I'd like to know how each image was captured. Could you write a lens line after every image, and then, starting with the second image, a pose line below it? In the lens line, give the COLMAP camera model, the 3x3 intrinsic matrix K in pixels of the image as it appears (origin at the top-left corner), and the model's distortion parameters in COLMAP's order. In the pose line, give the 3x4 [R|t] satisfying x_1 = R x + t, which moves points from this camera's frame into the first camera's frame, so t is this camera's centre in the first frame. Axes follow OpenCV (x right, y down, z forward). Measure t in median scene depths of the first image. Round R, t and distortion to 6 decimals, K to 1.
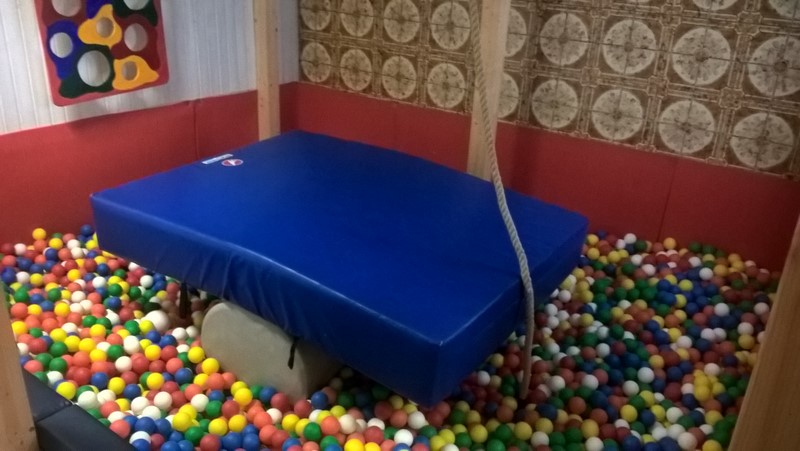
lens RADIAL K [[647.6, 0, 377.8], [0, 647.6, 226.8], [0, 0, 1]] dist [0.035234, -0.189591]
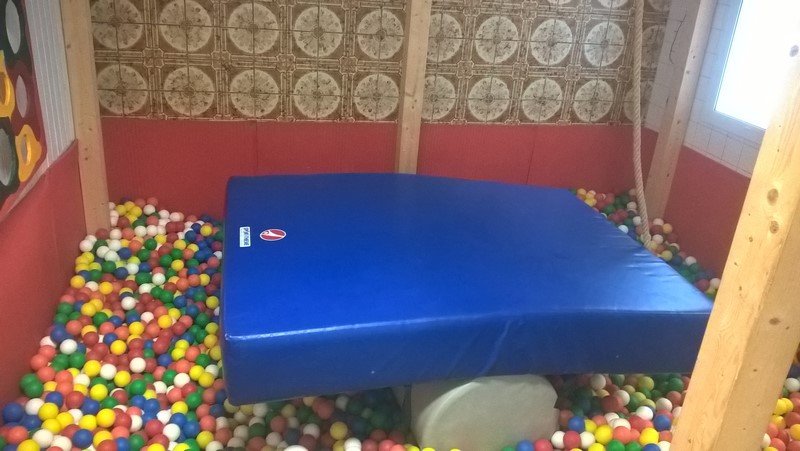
lens RADIAL K [[647.6, 0, 377.8], [0, 647.6, 226.8], [0, 0, 1]] dist [0.035234, -0.189591]
pose [[0.680269, -0.285316, 0.675151, -0.607733], [0.253805, 0.955834, 0.148203, -0.175804], [-0.687617, 0.070538, 0.722639, 0.314853]]
